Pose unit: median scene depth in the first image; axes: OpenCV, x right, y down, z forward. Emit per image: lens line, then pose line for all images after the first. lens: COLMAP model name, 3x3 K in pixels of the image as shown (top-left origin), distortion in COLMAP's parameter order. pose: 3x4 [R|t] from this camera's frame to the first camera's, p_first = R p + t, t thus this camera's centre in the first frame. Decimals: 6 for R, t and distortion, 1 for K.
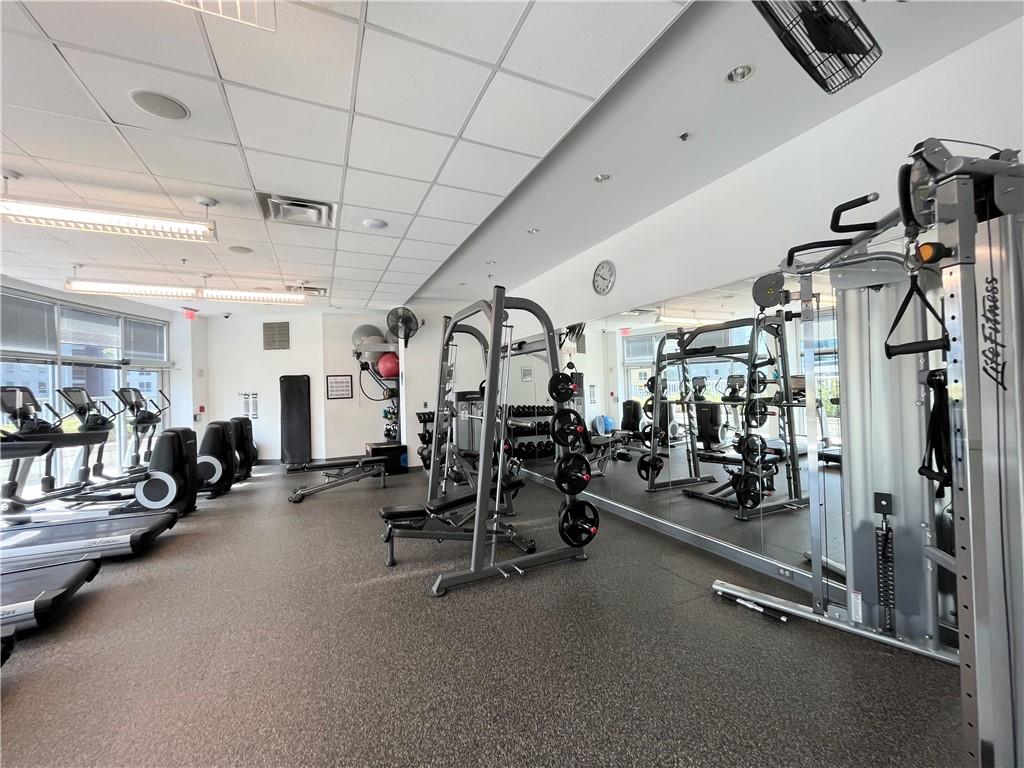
lens RADIAL K [[415.1, 0, 512.0], [0, 415.1, 384.0], [0, 0, 1]] dist [-0.002151, -0.000871]
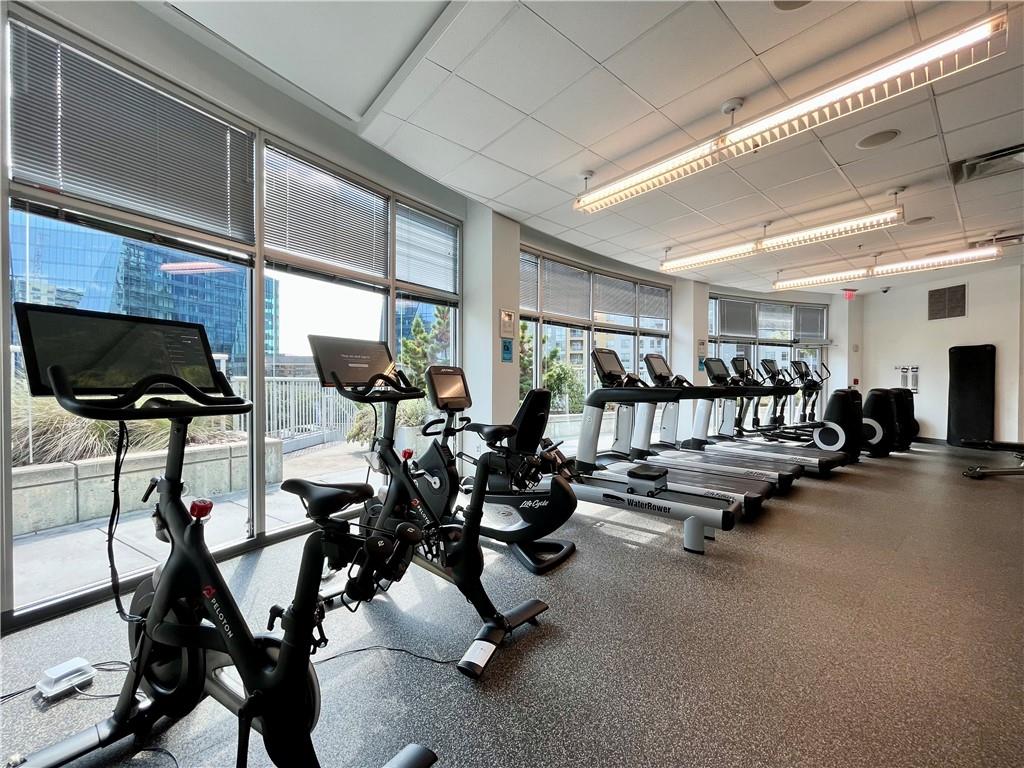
lens RADIAL K [[415.1, 0, 512.0], [0, 415.1, 384.0], [0, 0, 1]] dist [-0.002151, -0.000871]
pose [[0.264873, 0.033700, -0.963694, 0.074896], [-0.001704, 0.999404, 0.034480, 0.042263], [0.964282, -0.007490, 0.264773, -0.206079]]
